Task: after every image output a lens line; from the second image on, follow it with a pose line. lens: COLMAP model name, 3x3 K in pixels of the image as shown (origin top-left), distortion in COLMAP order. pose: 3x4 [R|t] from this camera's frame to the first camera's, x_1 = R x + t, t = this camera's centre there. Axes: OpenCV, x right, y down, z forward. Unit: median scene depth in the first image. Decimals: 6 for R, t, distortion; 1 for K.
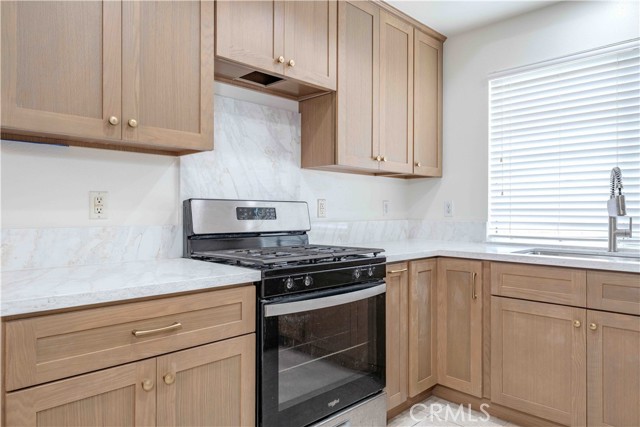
lens RADIAL K [[430.4, 0, 319.1], [0, 430.4, 211.6], [0, 0, 1]] dist [0.004802, -0.001759]
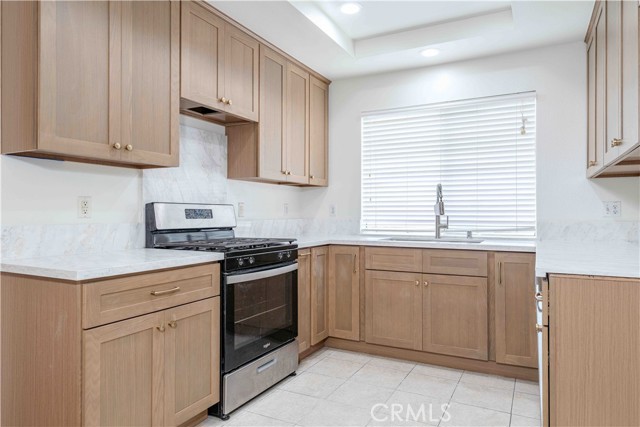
lens RADIAL K [[430.4, 0, 317.1], [0, 430.4, 212.0], [0, 0, 1]] dist [0.004802, -0.001759]
pose [[0.954805, -0.000469, 0.297233, -0.192707], [0.001448, 0.999994, -0.003075, 0.003474], [-0.297230, 0.003367, 0.954800, -0.349297]]
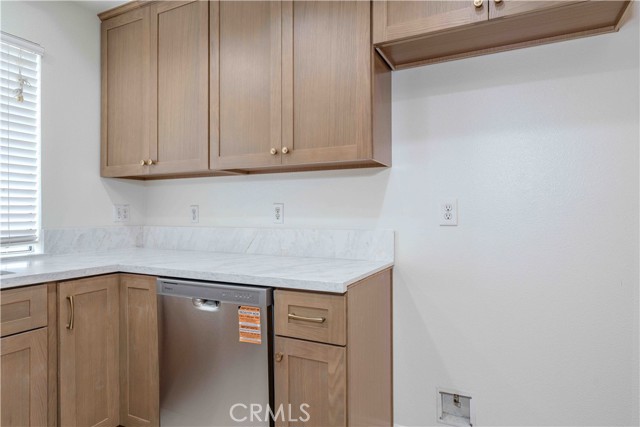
lens RADIAL K [[373.4, 0, 321.3], [0, 373.4, 213.2], [0, 0, 1]] dist [0.001674, -0.001114]
pose [[-0.325180, 0.001094, 0.945651, -0.117950], [0.002562, 0.999997, -0.000276, -0.006117], [-0.945649, 0.002333, -0.325182, 0.481939]]
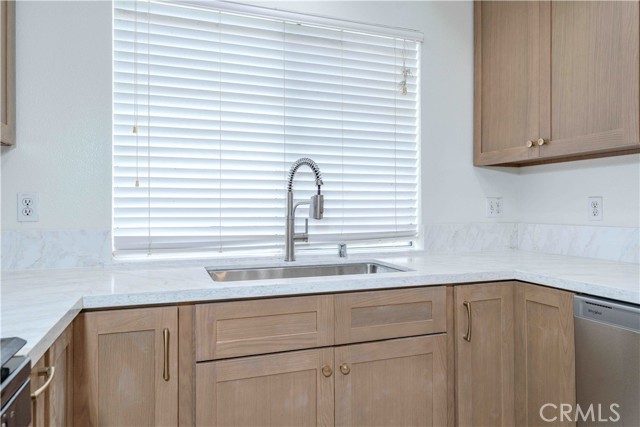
lens RADIAL K [[430.4, 0, 322.6], [0, 430.4, 210.0], [0, 0, 1]] dist [0.004802, -0.001759]
pose [[0.418641, -0.003249, 0.908146, -0.040547], [0.002746, 0.999994, 0.002311, -0.005591], [-0.908148, 0.001527, 0.418647, 0.618433]]
